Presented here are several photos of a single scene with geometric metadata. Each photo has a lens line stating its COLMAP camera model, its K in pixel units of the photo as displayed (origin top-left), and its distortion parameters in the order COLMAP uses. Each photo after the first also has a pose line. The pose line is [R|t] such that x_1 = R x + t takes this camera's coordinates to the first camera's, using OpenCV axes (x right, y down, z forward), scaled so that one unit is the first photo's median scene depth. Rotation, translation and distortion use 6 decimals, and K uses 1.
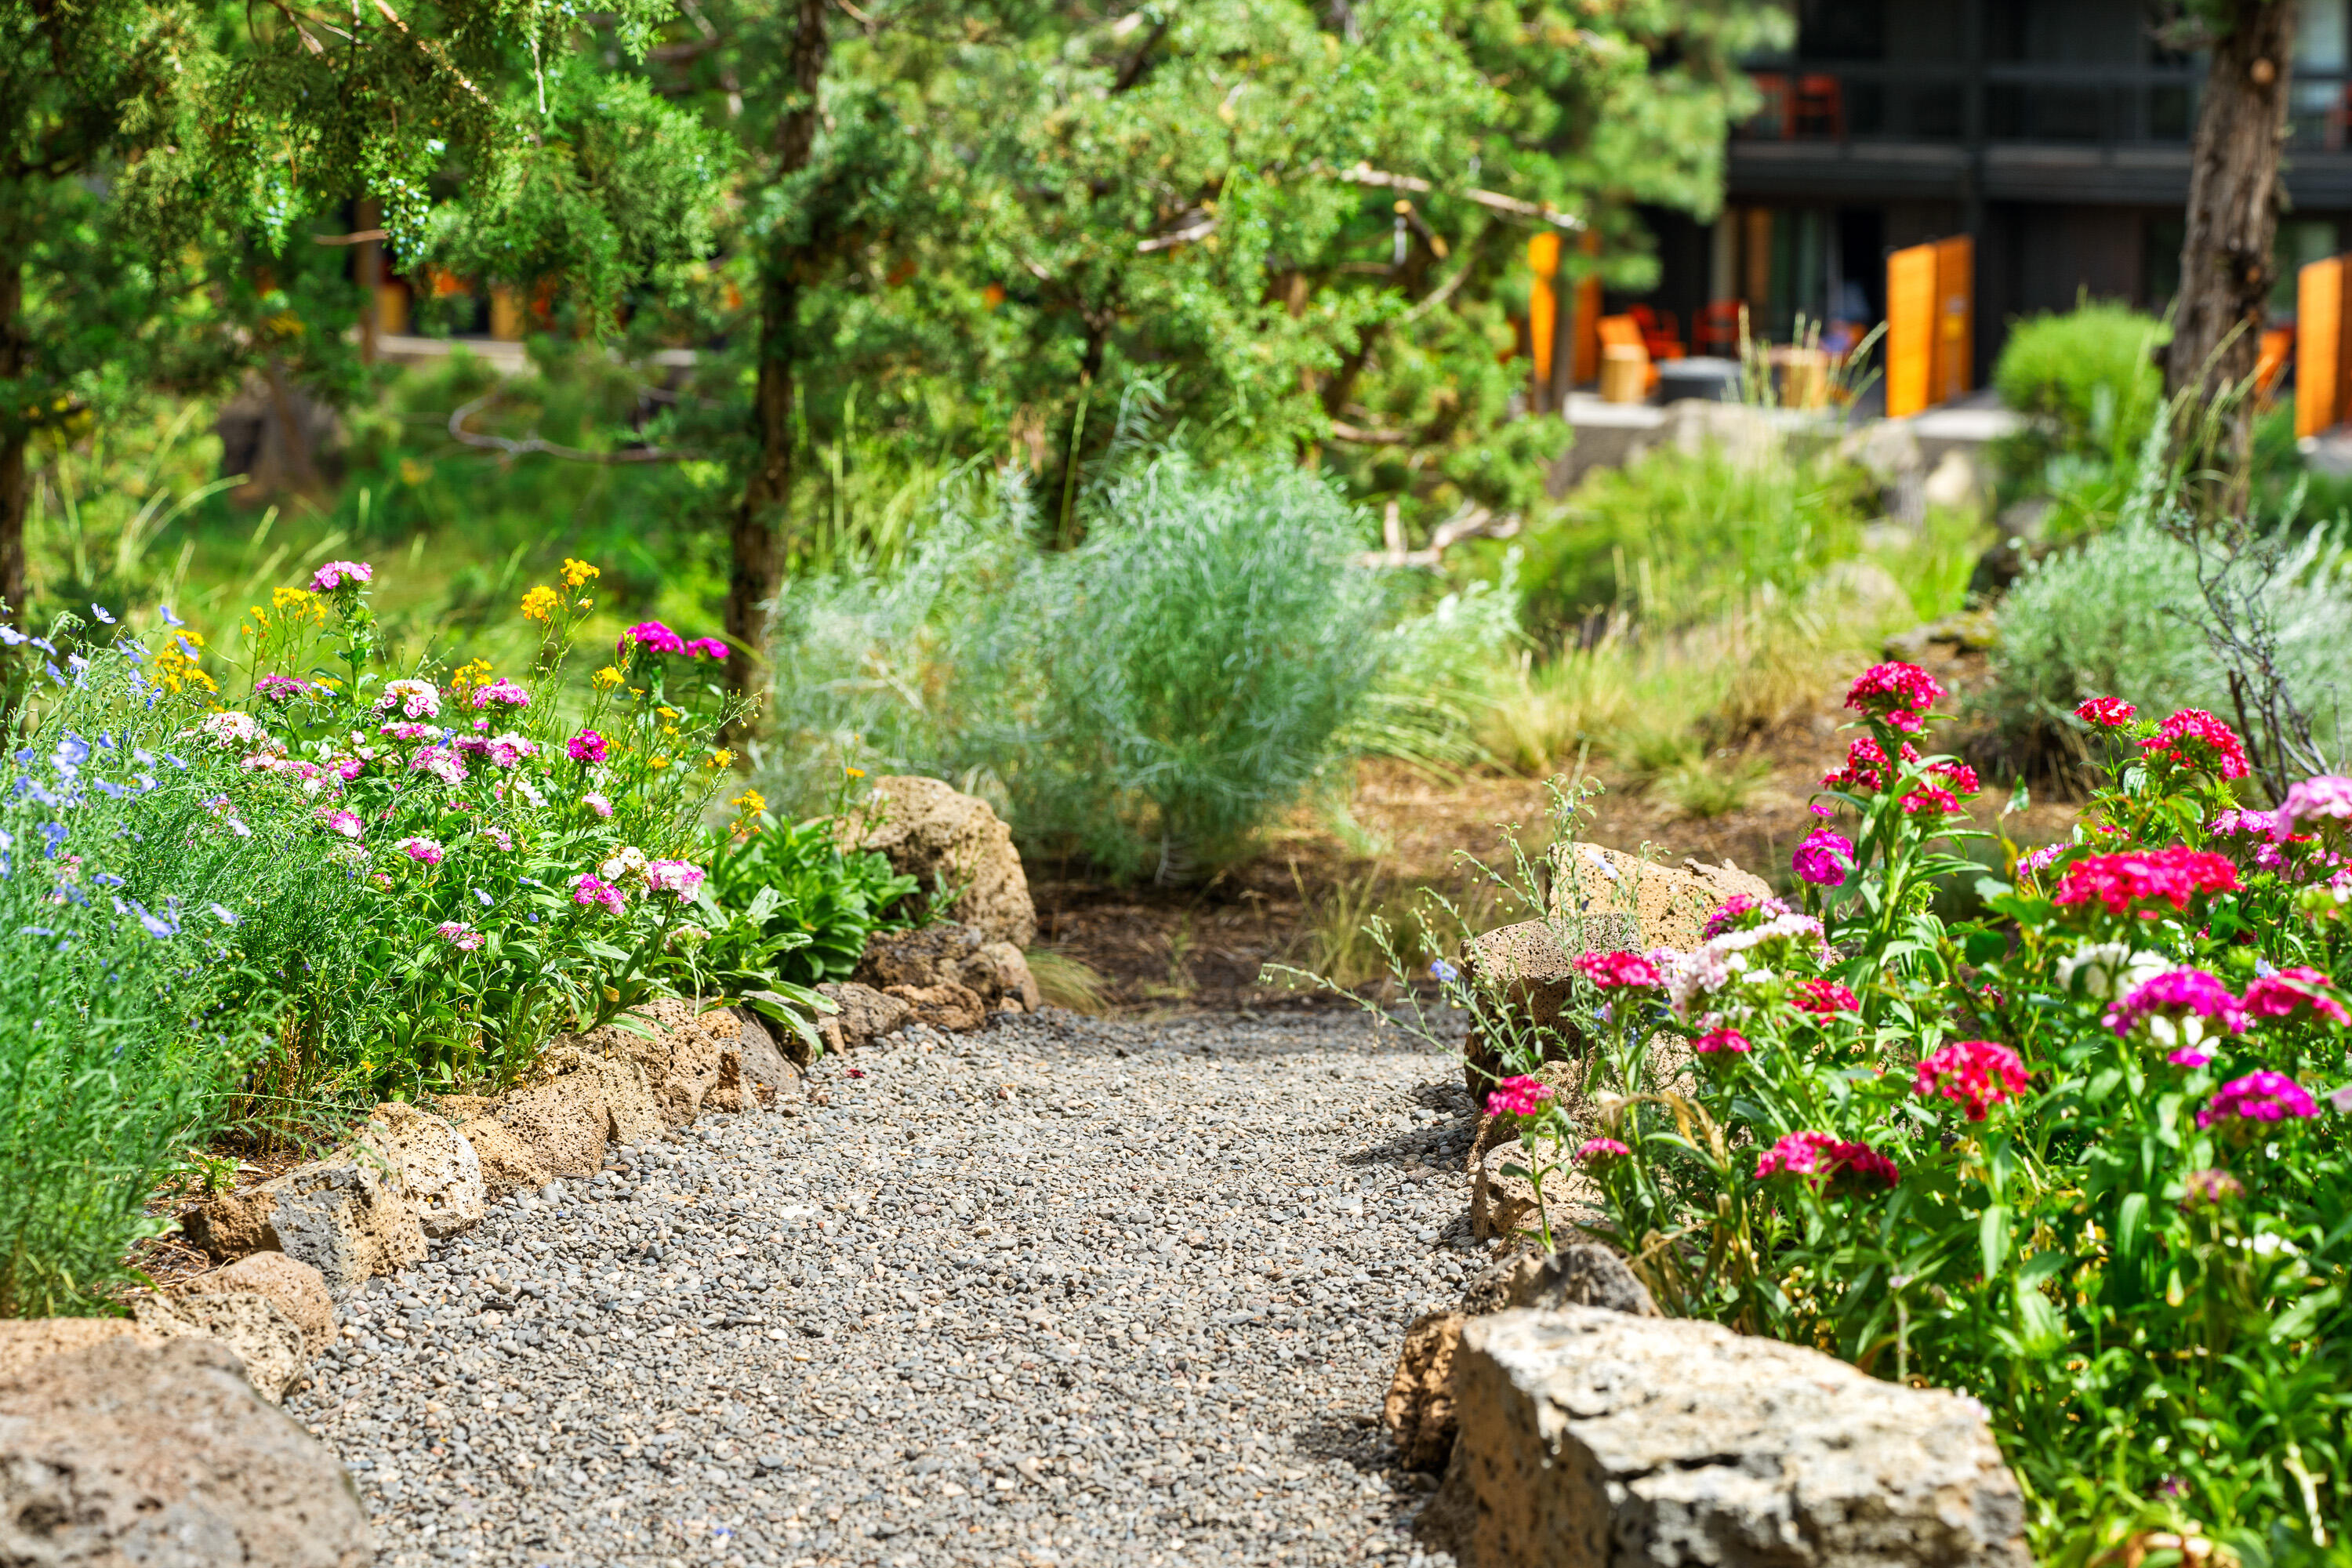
lens RADIAL K [[5394.4, 0, 1176.0], [0, 5394.4, 784.0], [0, 0, 1]] dist [-0.031900, -0.121577]
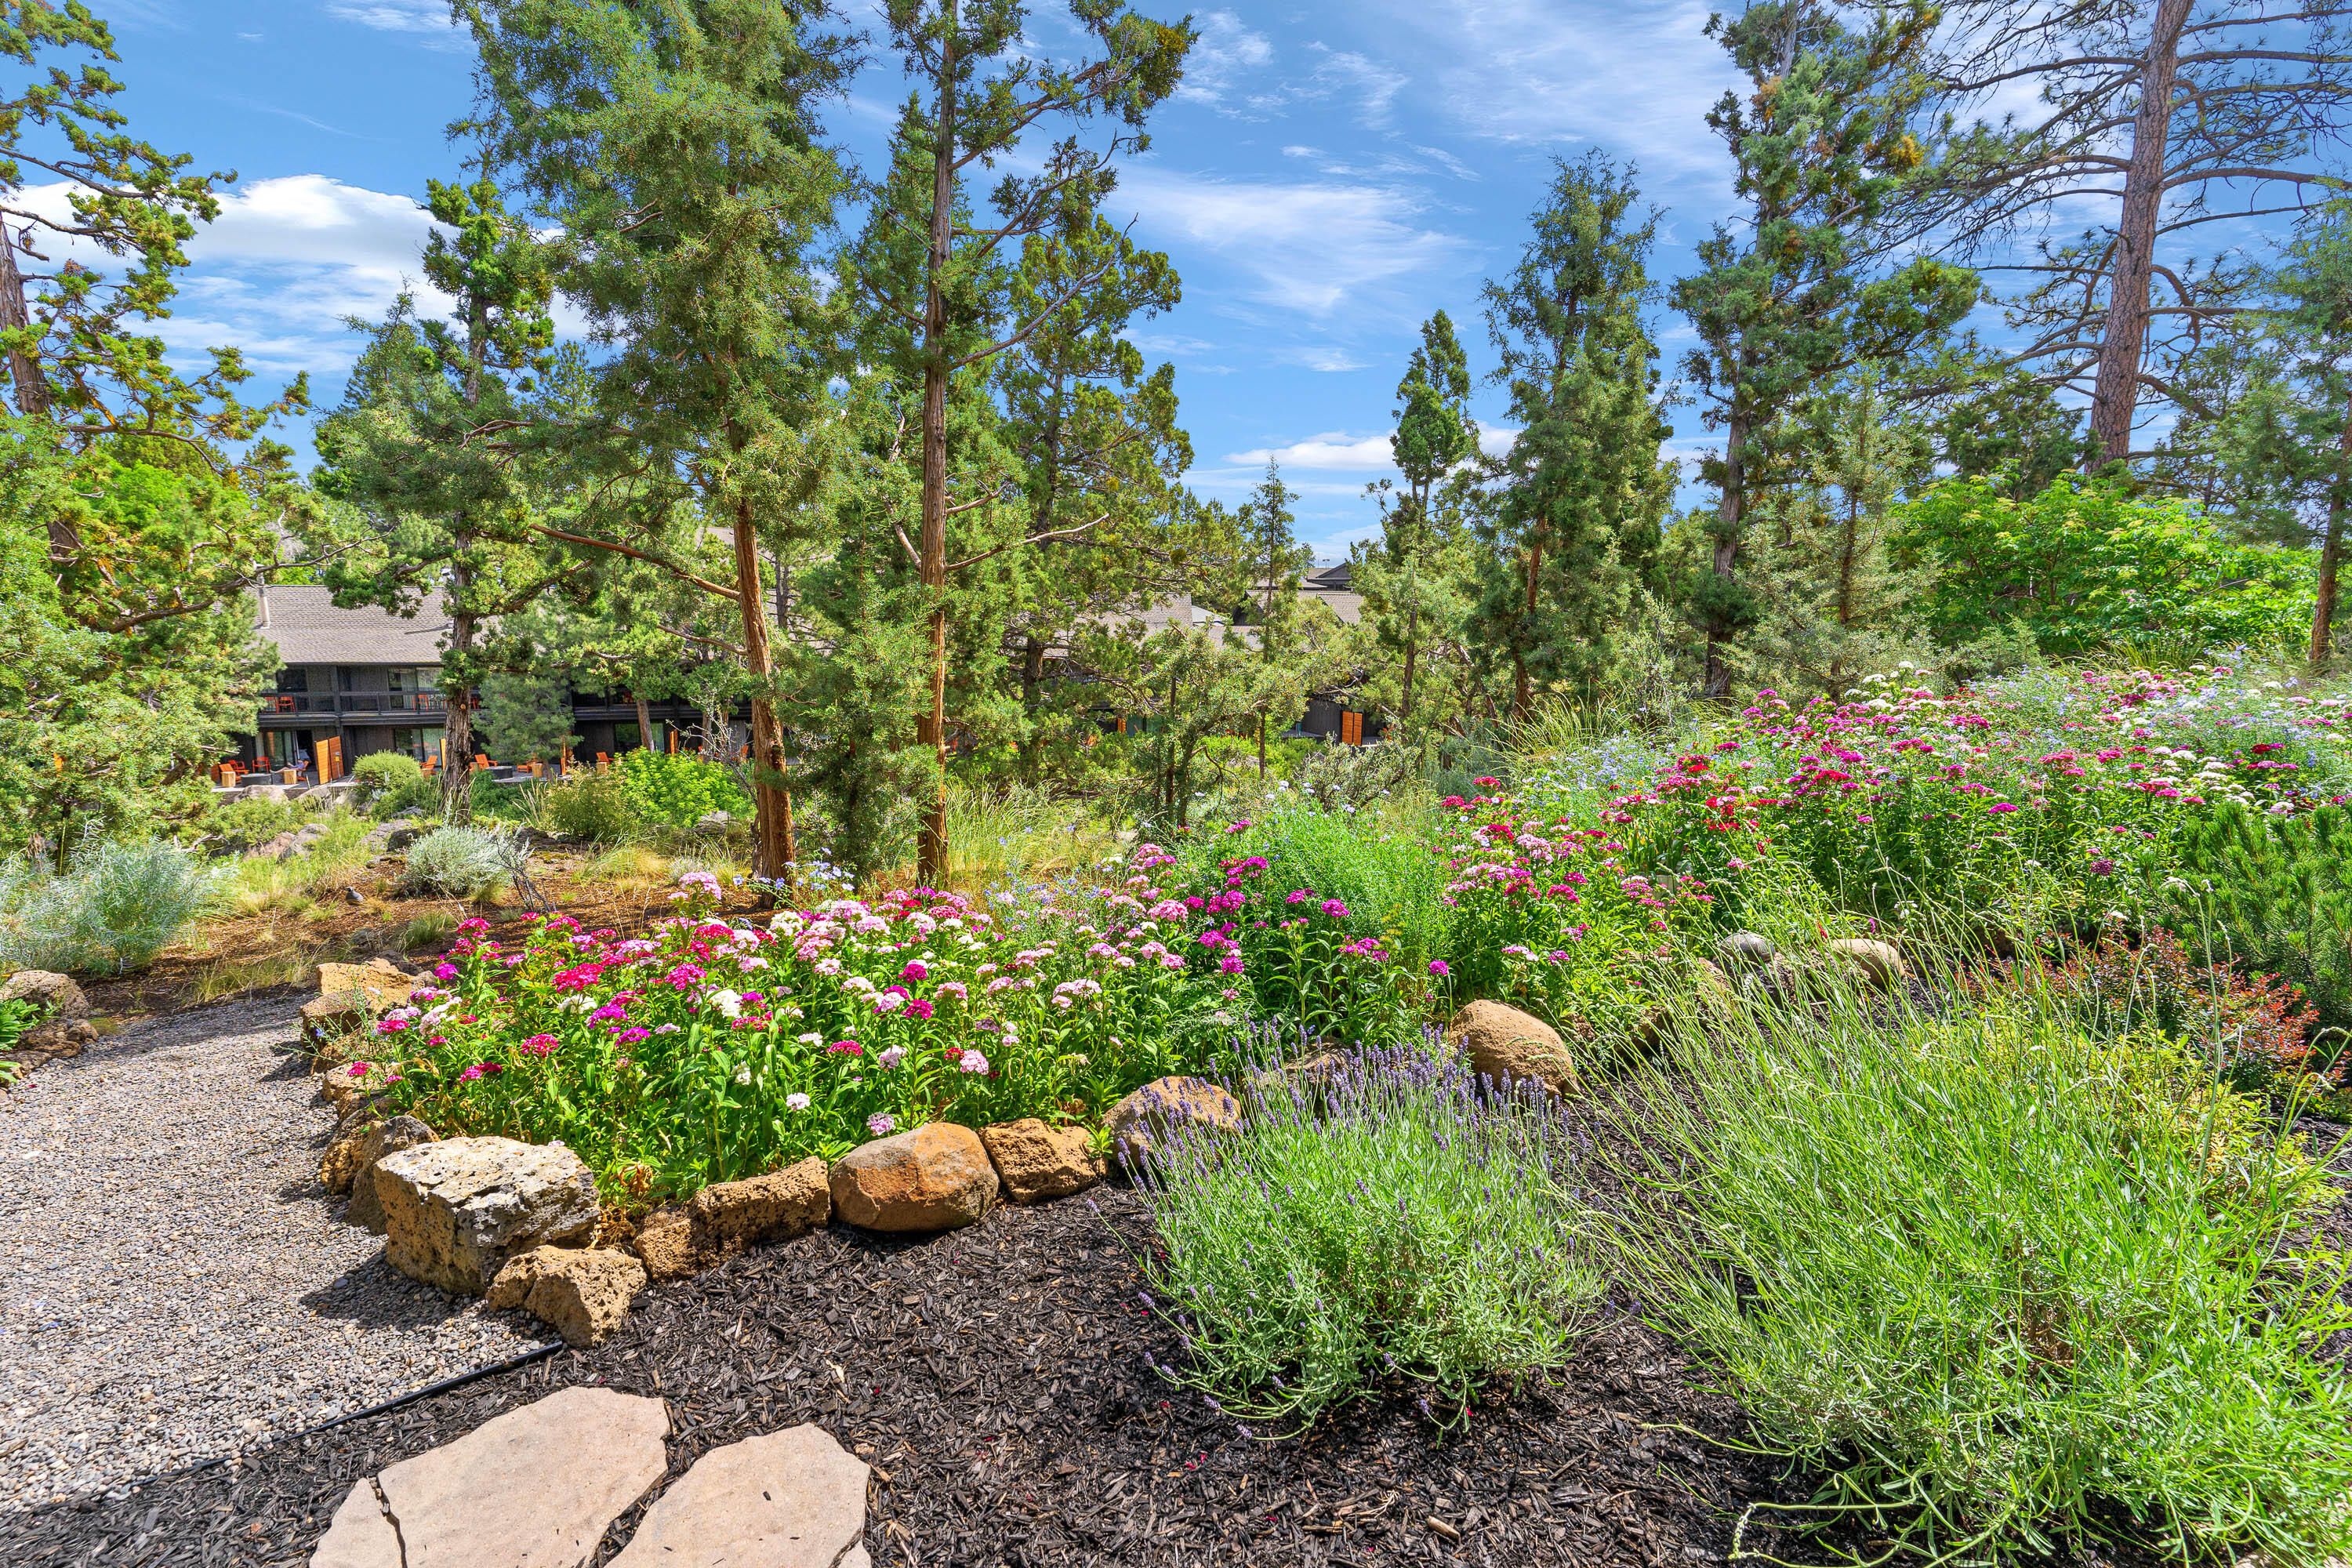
lens RADIAL K [[1110.8, 0, 1165.2], [0, 1110.8, 779.9], [0, 0, 1]] dist [0.002241, -0.000694]
pose [[0.703153, -0.087924, 0.705582, -0.038729], [0.117553, 0.993045, 0.006598, -0.046089], [-0.701254, 0.078304, 0.708598, 0.107607]]
